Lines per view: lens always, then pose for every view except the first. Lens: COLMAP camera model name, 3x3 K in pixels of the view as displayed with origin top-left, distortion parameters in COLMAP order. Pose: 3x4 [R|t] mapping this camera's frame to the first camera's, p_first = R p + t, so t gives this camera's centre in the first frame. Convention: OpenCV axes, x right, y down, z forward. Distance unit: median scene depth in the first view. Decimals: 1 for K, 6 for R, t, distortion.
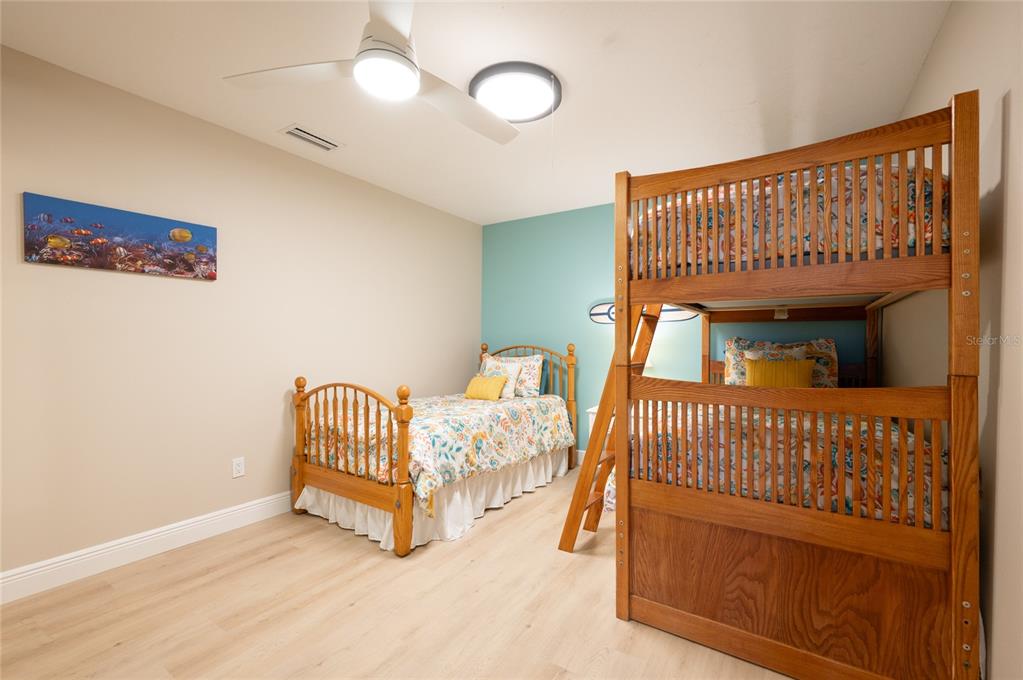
lens RADIAL K [[442.1, 0, 509.8], [0, 442.1, 341.6], [0, 0, 1]] dist [0.001576, -0.000021]
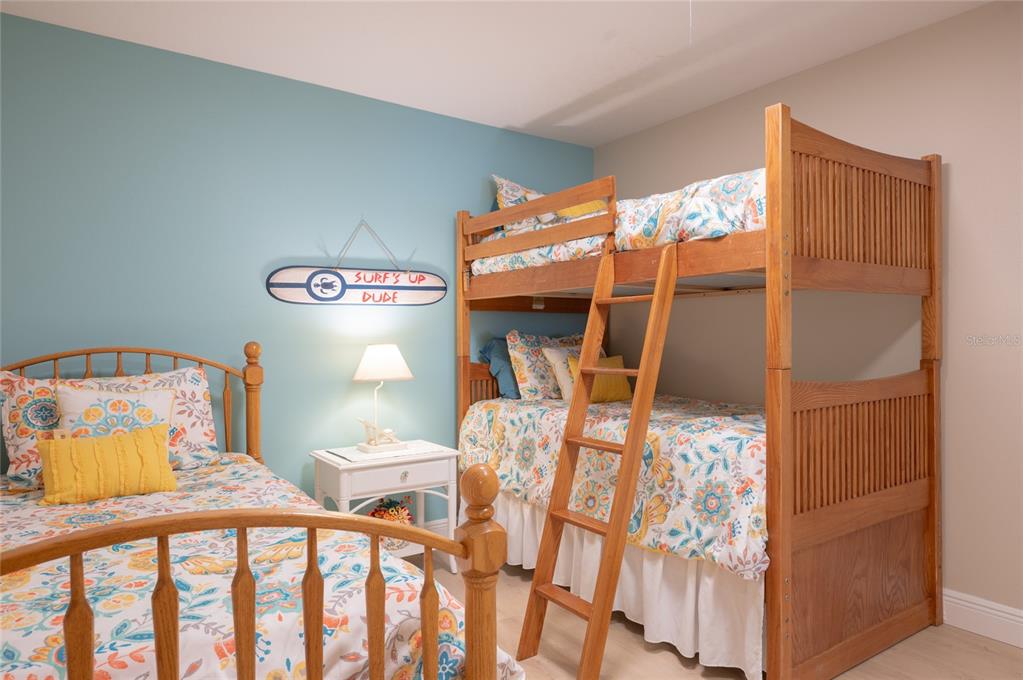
lens RADIAL K [[646.6, 0, 511.1], [0, 646.6, 337.9], [0, 0, 1]] dist [-0.008763, -0.001923]
pose [[0.366163, -0.006113, 0.930530, -0.641435], [0.004378, 0.999979, 0.004847, -0.003124], [-0.930540, 0.002299, 0.366182, 0.722912]]
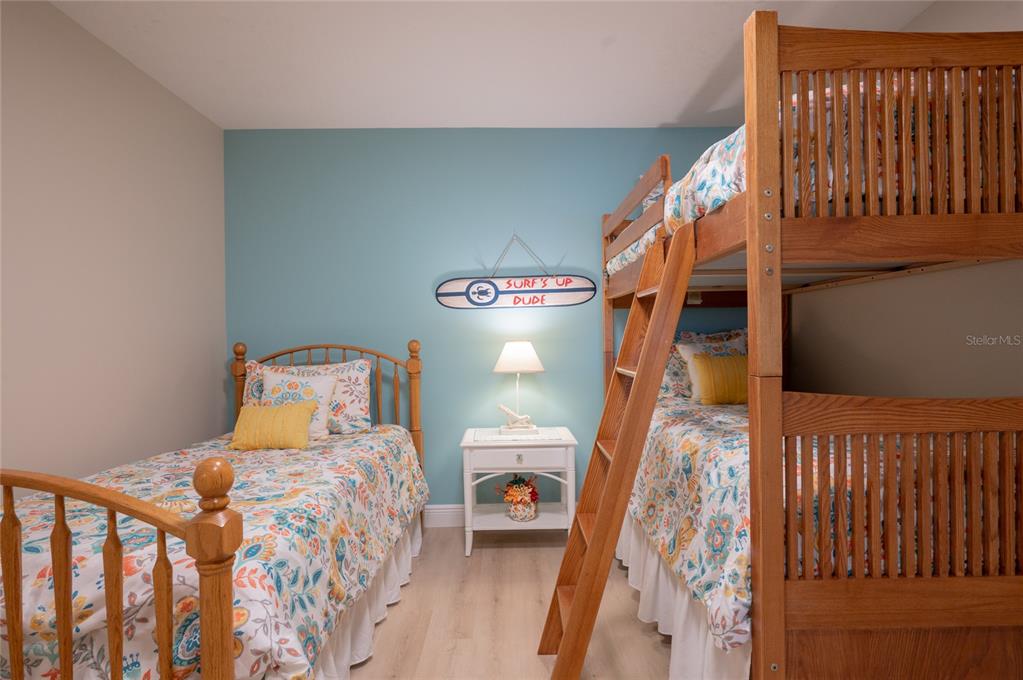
lens RADIAL K [[533.1, 0, 512.8], [0, 533.1, 340.8], [0, 0, 1]] dist [-0.003728, 0.000918]
pose [[0.829780, -0.020890, 0.557700, -0.255379], [0.017371, 0.999782, 0.011604, -0.000970], [-0.557820, 0.000059, 0.829962, 0.447359]]
